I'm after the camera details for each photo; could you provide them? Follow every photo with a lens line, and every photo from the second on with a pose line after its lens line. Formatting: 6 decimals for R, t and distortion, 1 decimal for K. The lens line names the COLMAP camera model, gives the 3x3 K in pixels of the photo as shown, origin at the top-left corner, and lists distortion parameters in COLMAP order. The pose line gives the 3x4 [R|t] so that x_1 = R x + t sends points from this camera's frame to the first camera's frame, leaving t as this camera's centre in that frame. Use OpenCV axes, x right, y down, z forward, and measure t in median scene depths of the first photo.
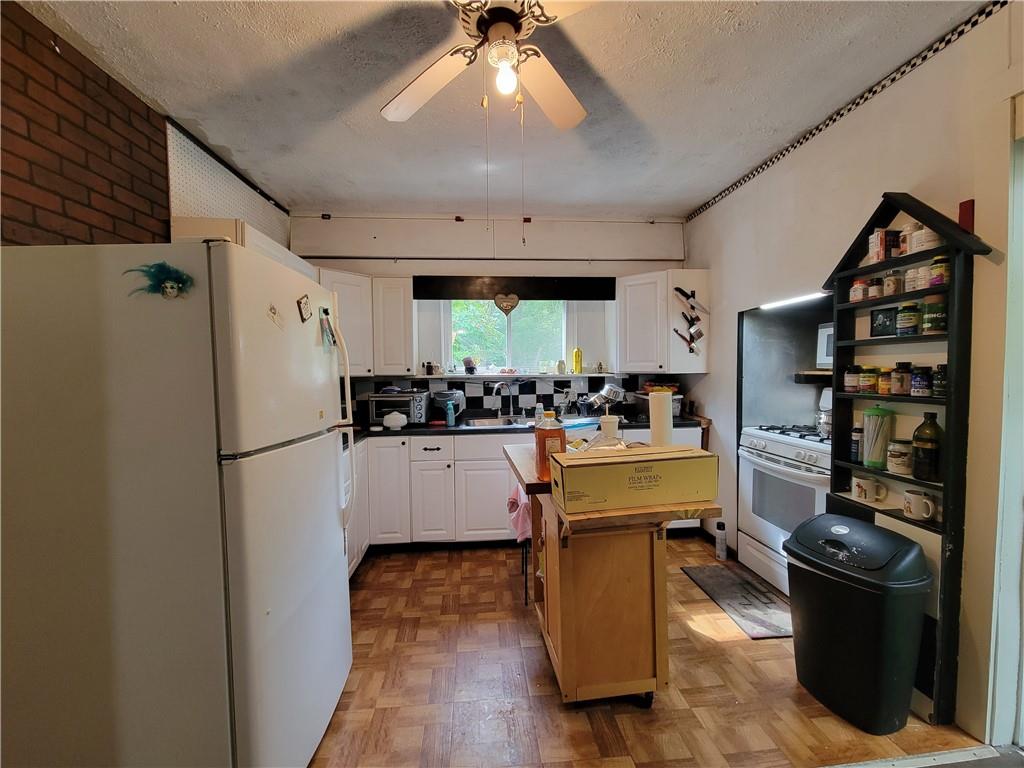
lens RADIAL K [[418.9, 0, 508.3], [0, 418.9, 384.6], [0, 0, 1]] dist [-0.003976, -0.001183]
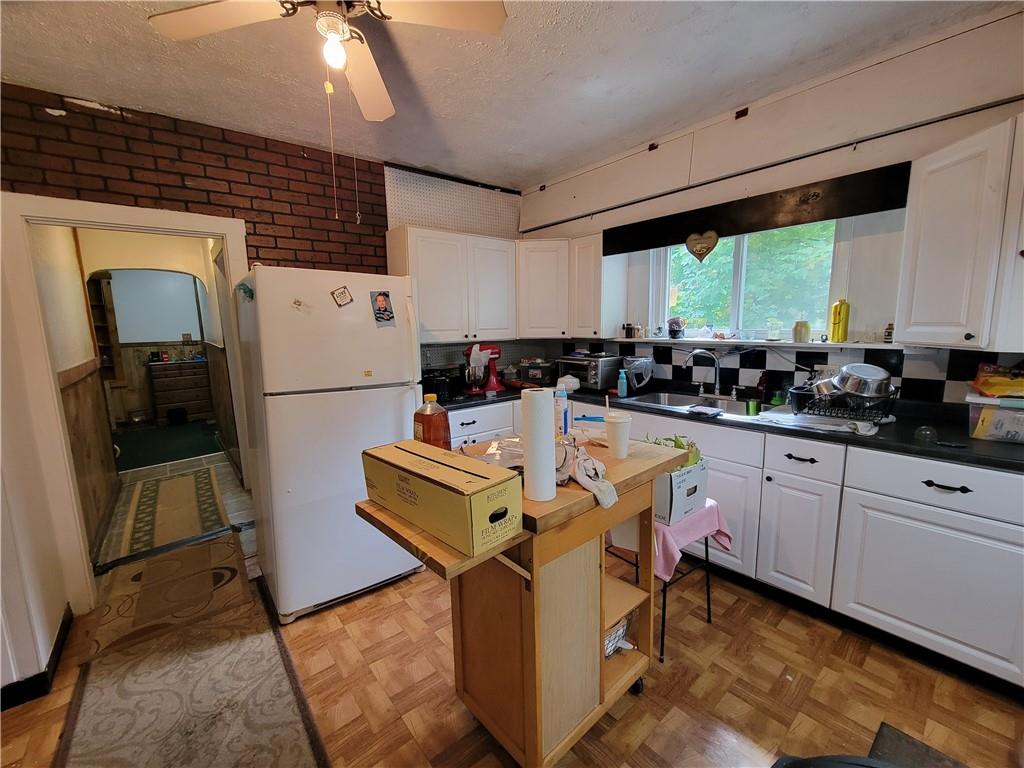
lens RADIAL K [[418.9, 0, 508.7], [0, 418.9, 386.1], [0, 0, 1]] dist [-0.003976, -0.001183]
pose [[0.568420, 0.120853, -0.813814, 0.437539], [-0.022649, 0.991076, 0.131357, -0.035372], [0.822427, -0.056233, 0.566085, 0.282958]]
